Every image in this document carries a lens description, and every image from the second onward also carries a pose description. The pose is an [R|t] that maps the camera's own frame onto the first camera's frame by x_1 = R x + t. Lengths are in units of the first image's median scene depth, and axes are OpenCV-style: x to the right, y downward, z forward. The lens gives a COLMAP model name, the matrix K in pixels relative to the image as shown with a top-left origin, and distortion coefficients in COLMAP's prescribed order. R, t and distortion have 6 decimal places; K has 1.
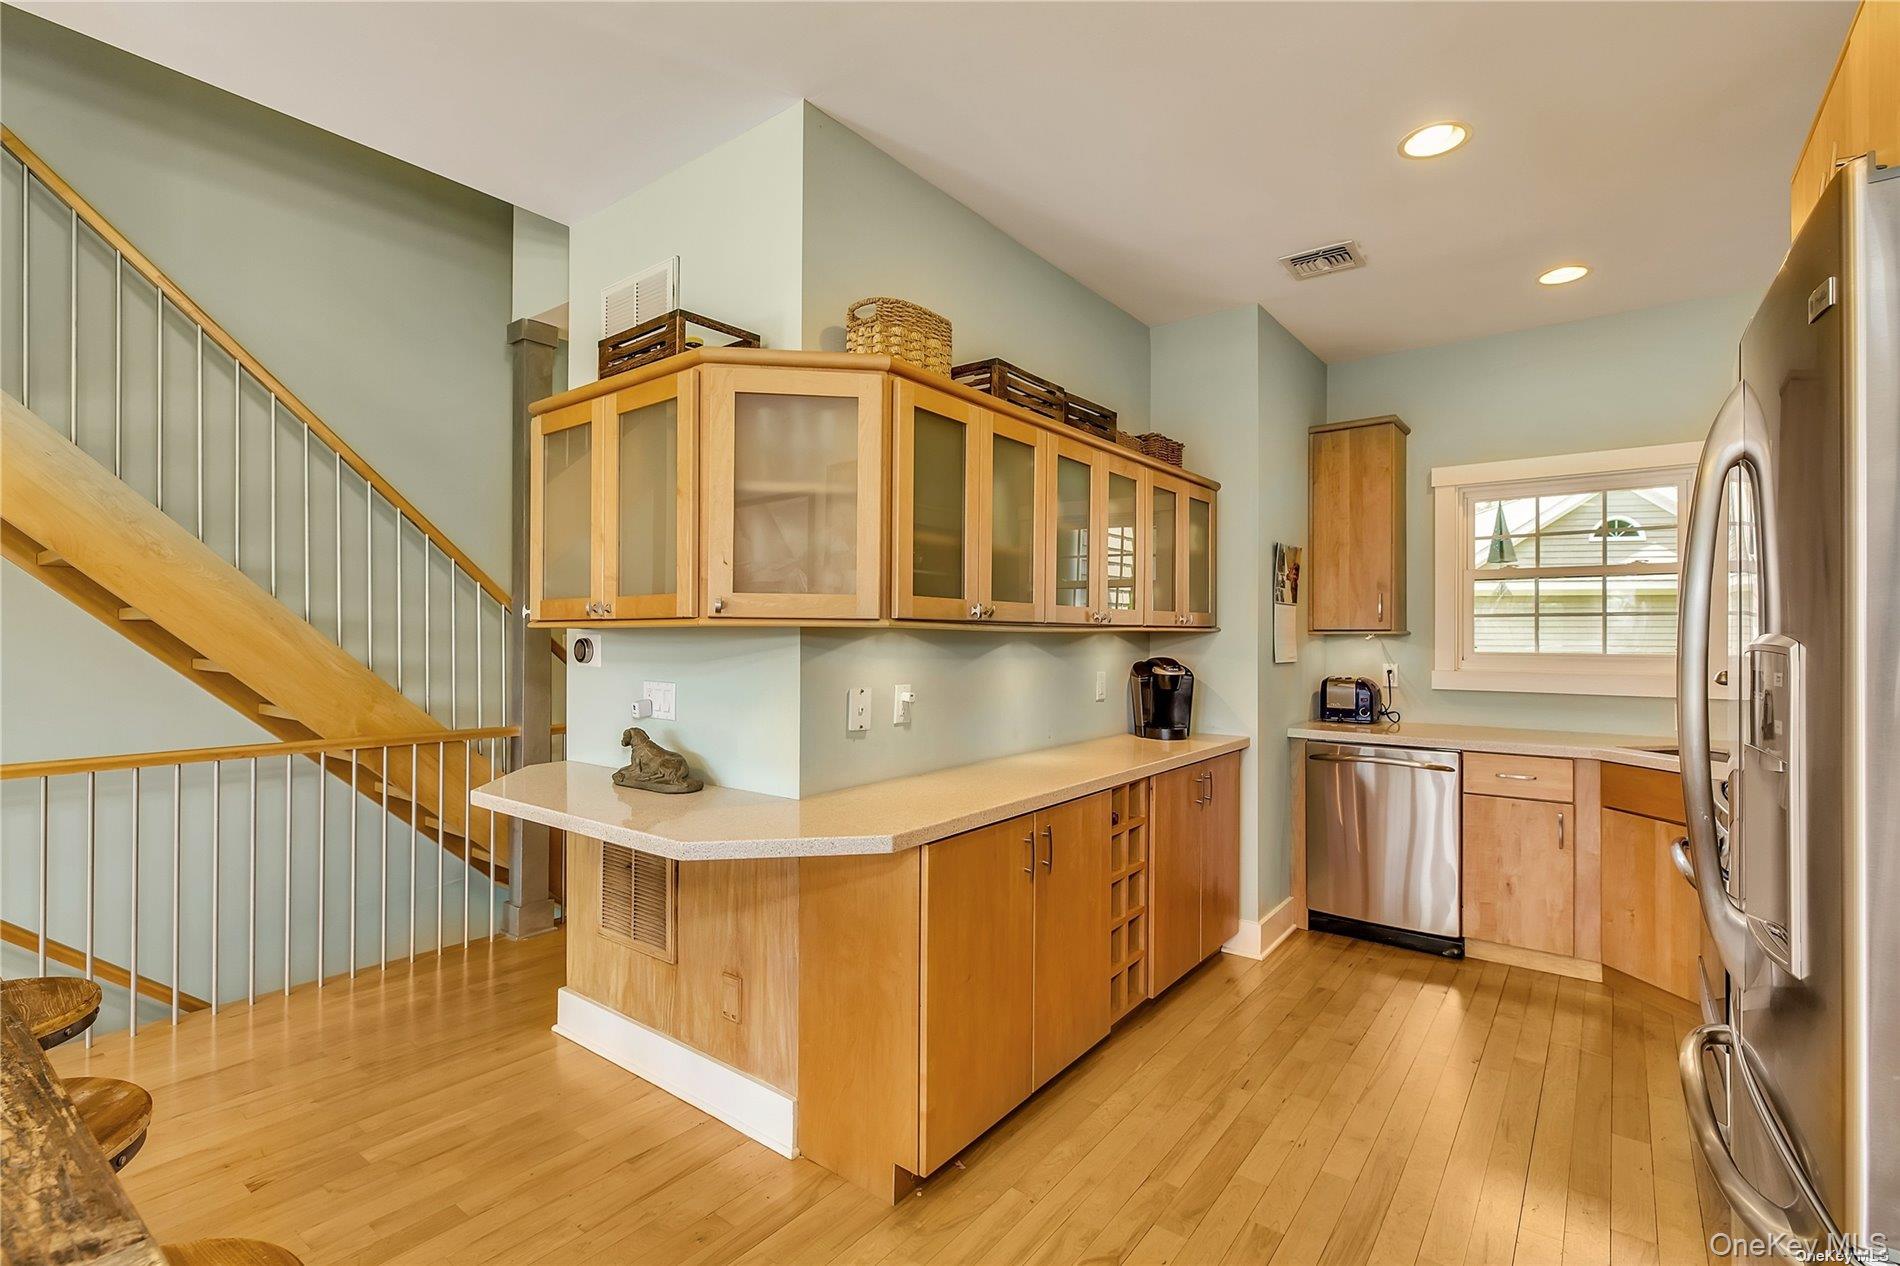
lens RADIAL K [[877.7, 0, 954.8], [0, 877.7, 633.4], [0, 0, 1]] dist [0.004227, -0.001141]
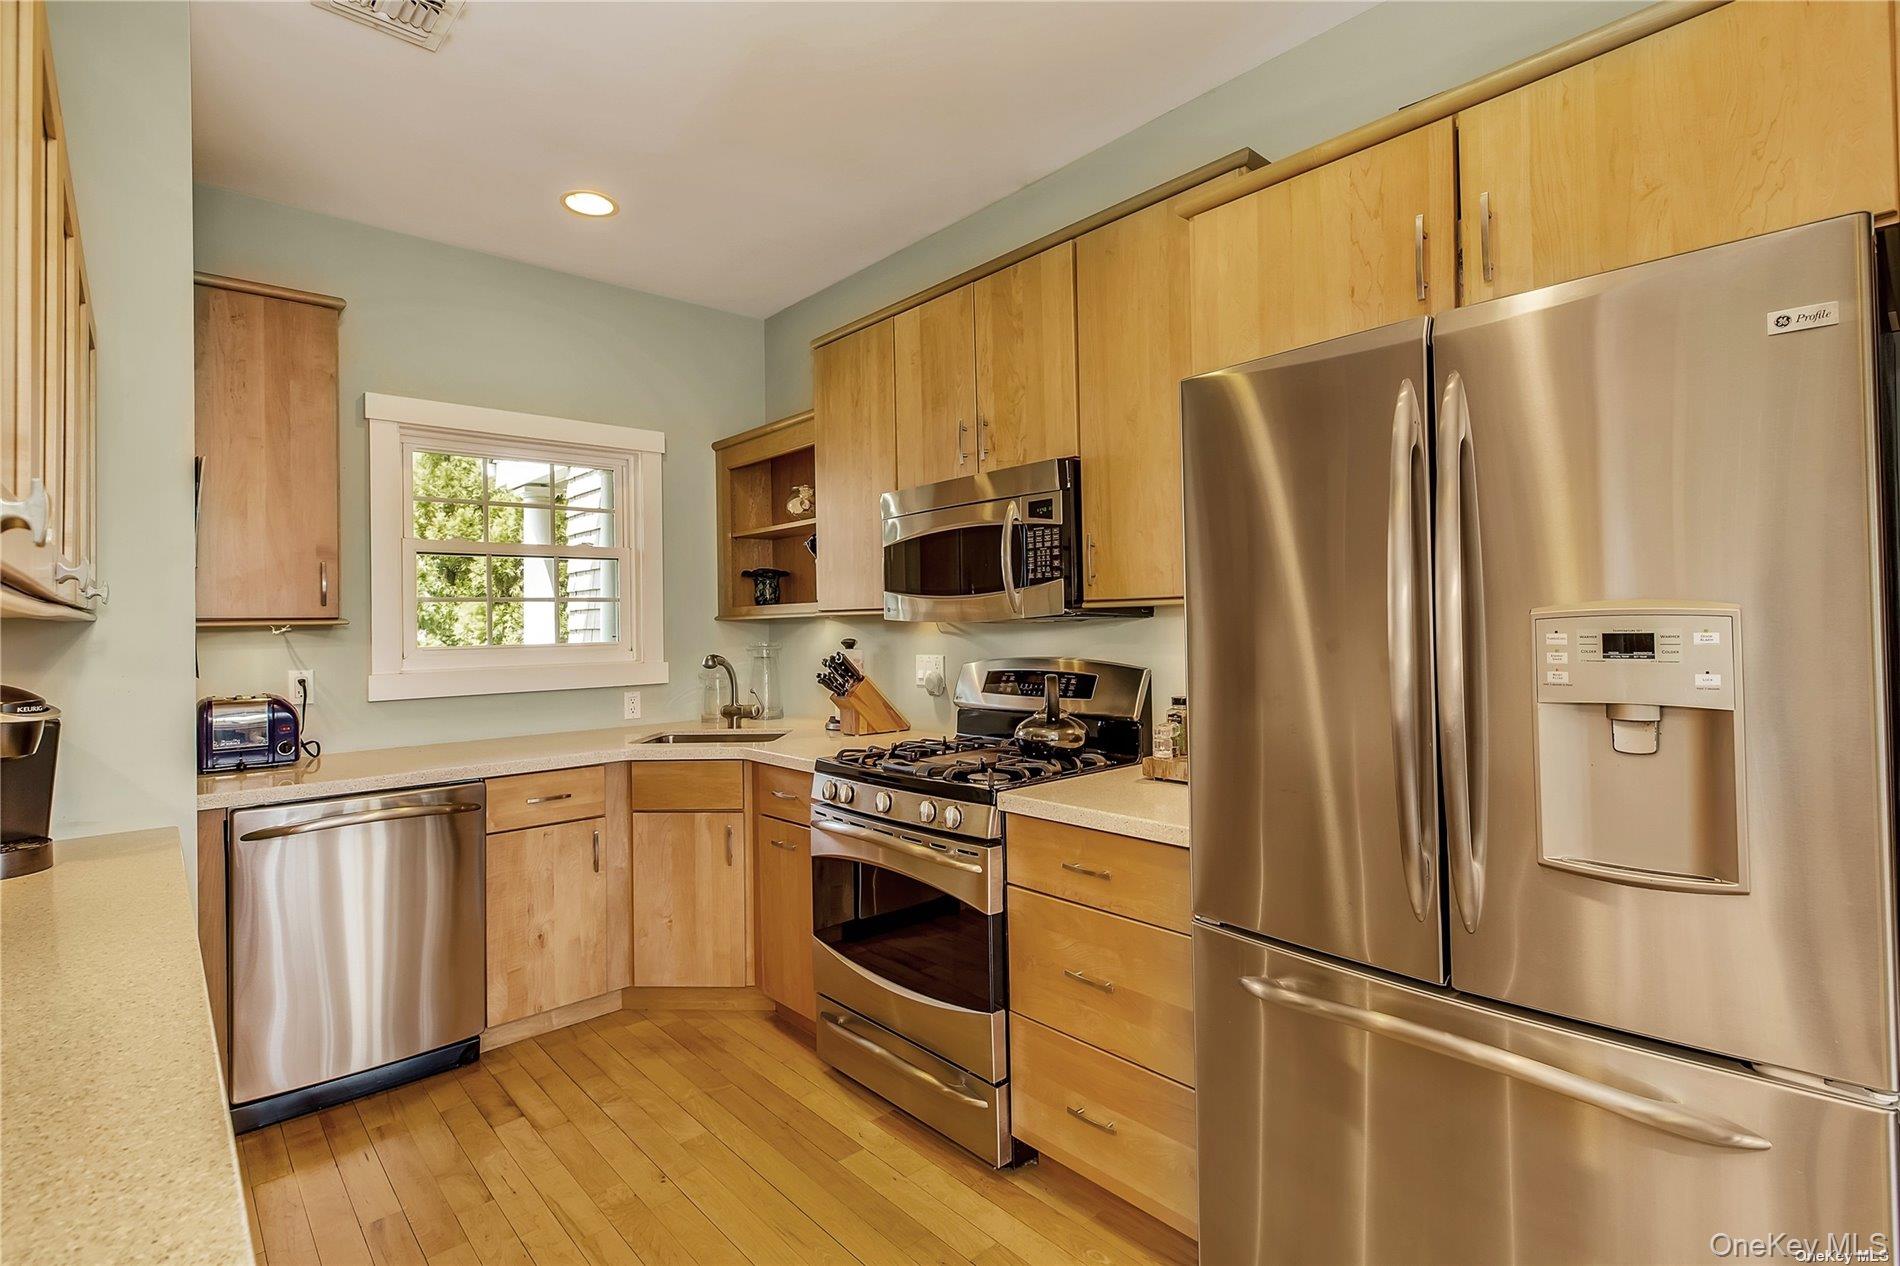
lens RADIAL K [[877.7, 0, 951.9], [0, 877.7, 620.6], [0, 0, 1]] dist [0.004227, -0.001141]
pose [[0.175392, -0.004206, 0.984490, -0.075262], [0.010116, 0.999946, 0.002470, 0.000828], [-0.984447, 0.009525, 0.175425, 0.412268]]
